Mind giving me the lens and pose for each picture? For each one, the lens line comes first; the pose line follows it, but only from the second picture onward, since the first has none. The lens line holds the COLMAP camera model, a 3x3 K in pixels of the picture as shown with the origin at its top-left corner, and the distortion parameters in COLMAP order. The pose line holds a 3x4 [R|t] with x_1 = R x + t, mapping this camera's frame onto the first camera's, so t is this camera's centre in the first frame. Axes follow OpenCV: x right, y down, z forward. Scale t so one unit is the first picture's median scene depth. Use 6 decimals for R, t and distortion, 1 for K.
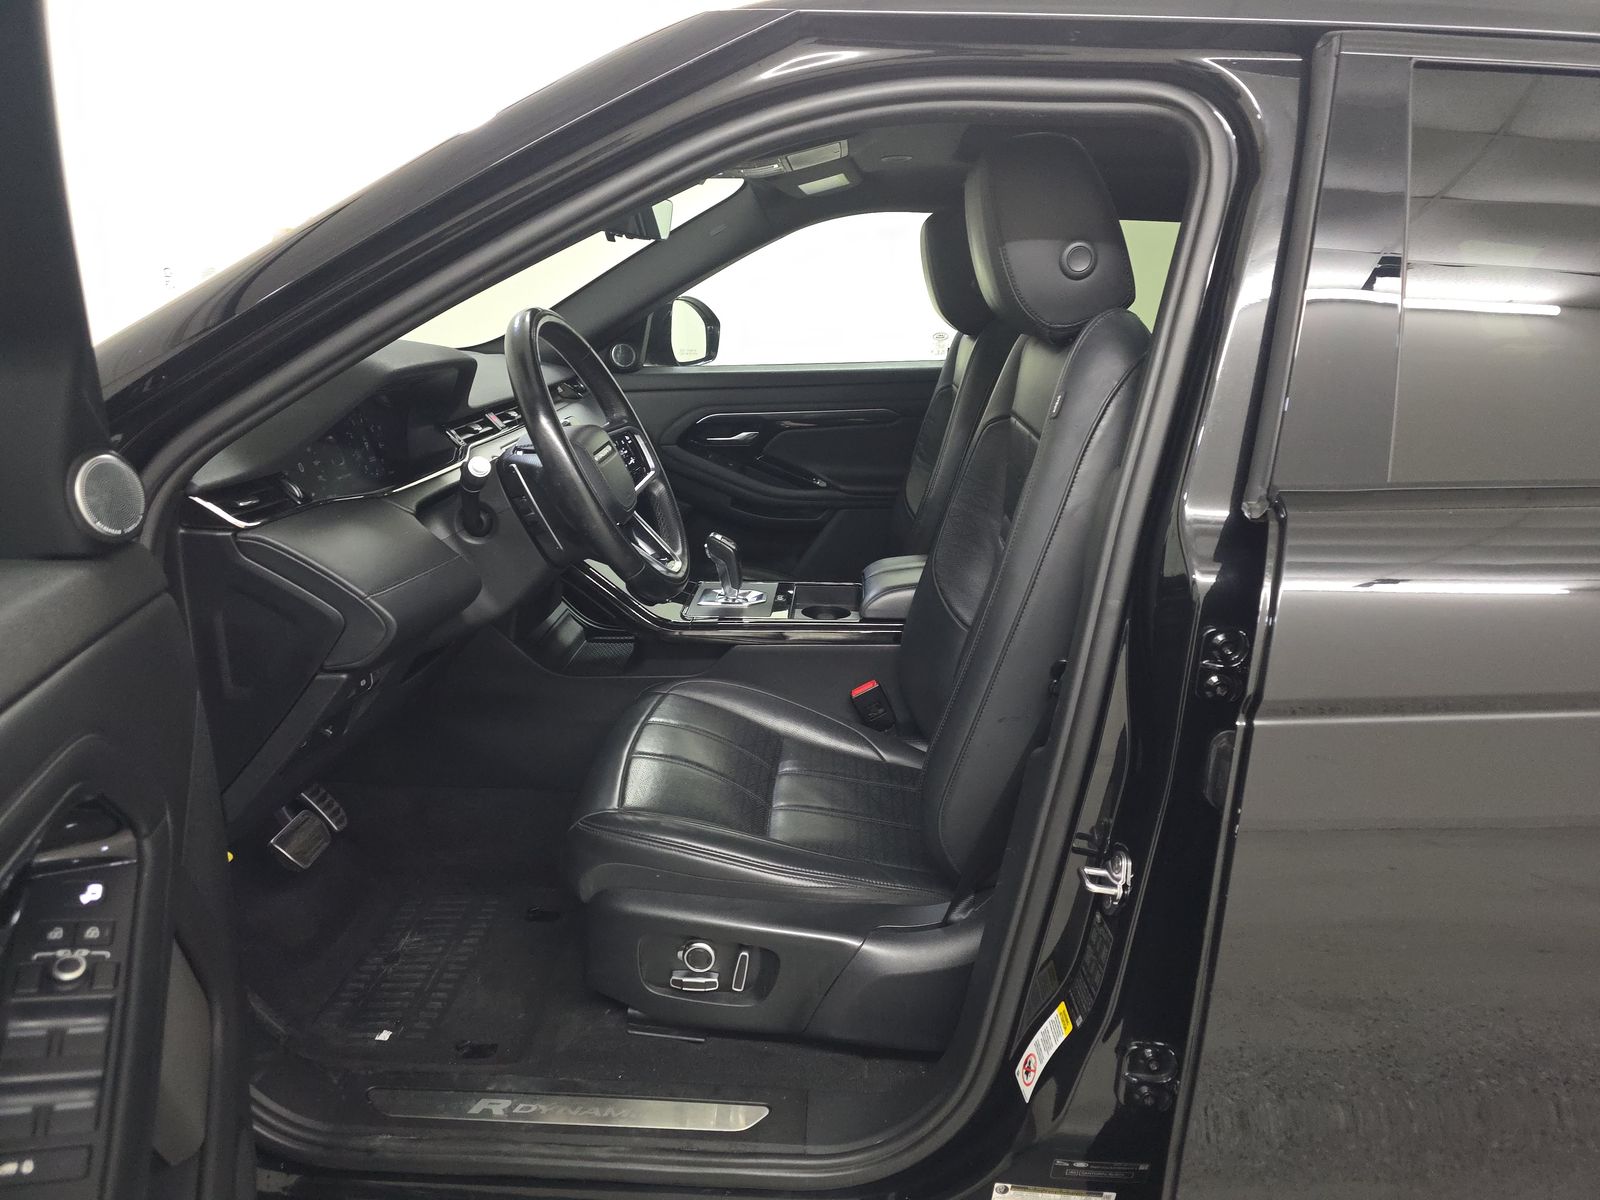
lens RADIAL K [[1070.7, 0, 806.1], [0, 1070.7, 629.0], [0, 0, 1]] dist [0.037121, -0.026350]
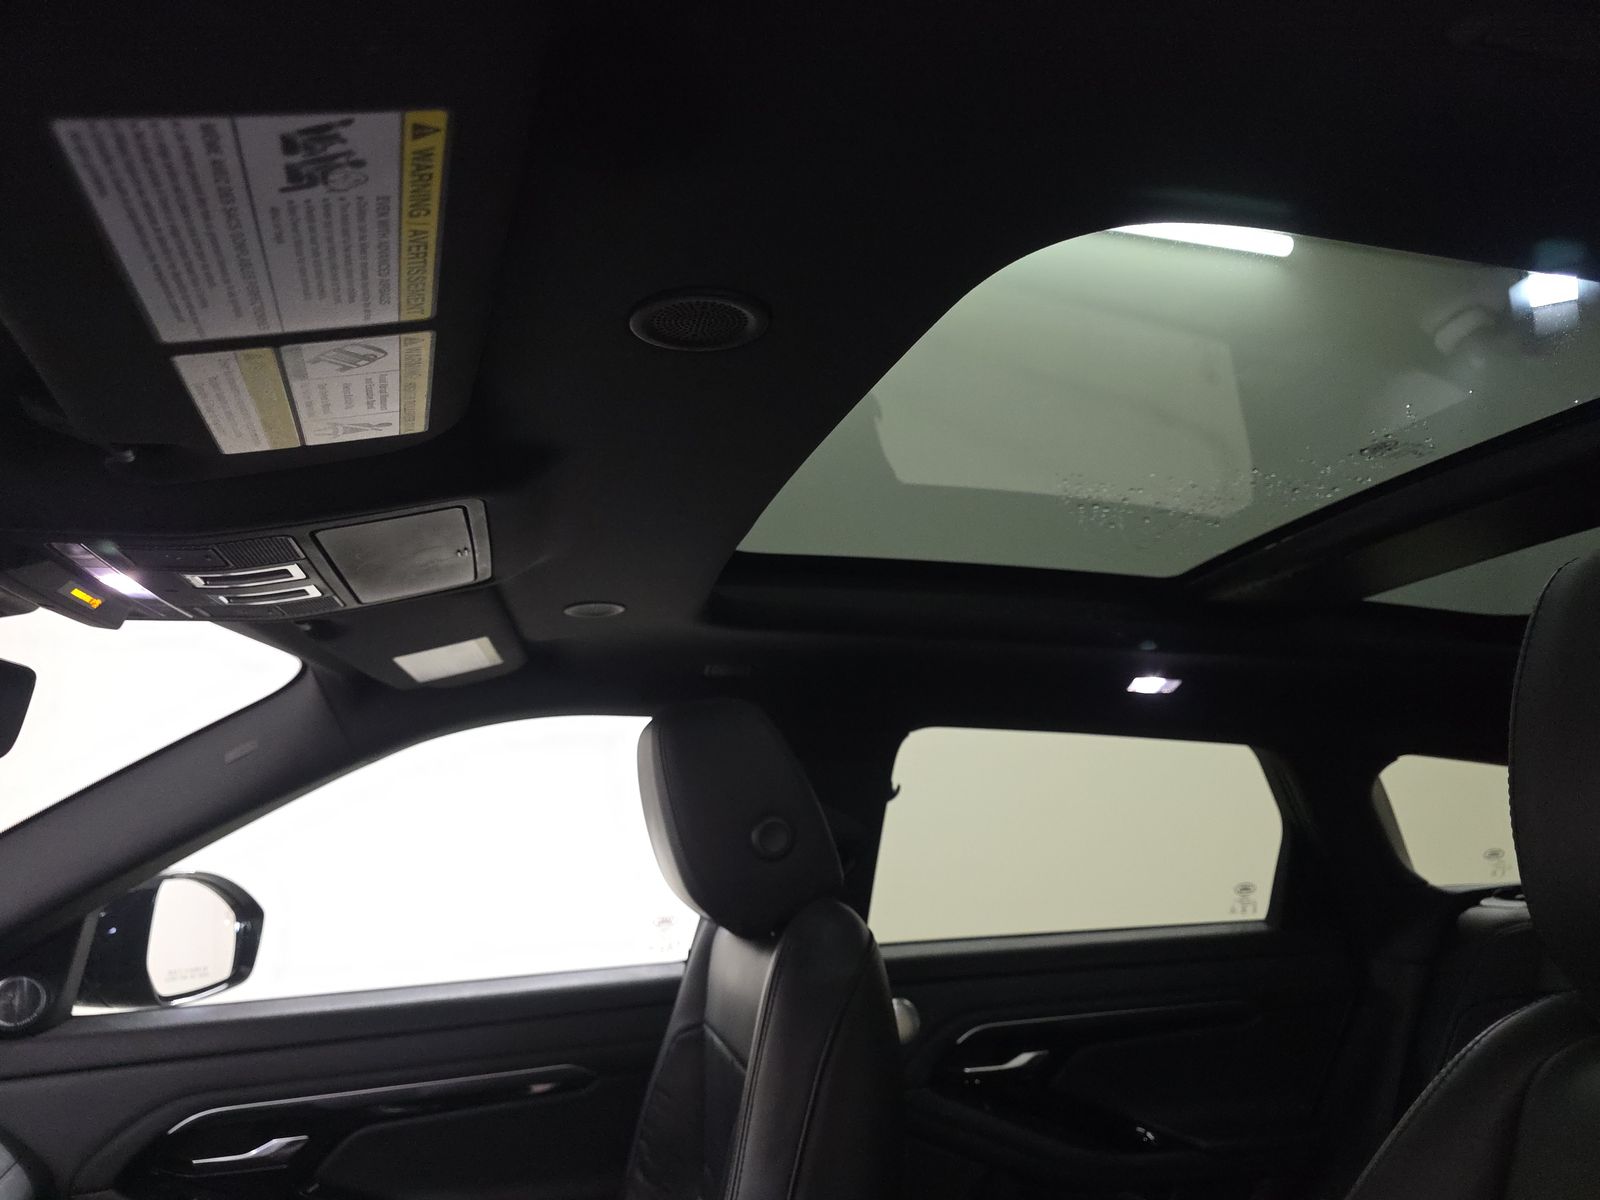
lens RADIAL K [[1070.7, 0, 806.1], [0, 1070.7, 629.0], [0, 0, 1]] dist [0.037121, -0.026350]
pose [[0.956187, 0.027695, 0.291444, 0.024734], [0.113763, 0.882127, -0.457066, -0.142690], [-0.269749, 0.470196, 0.840328, 0.428840]]
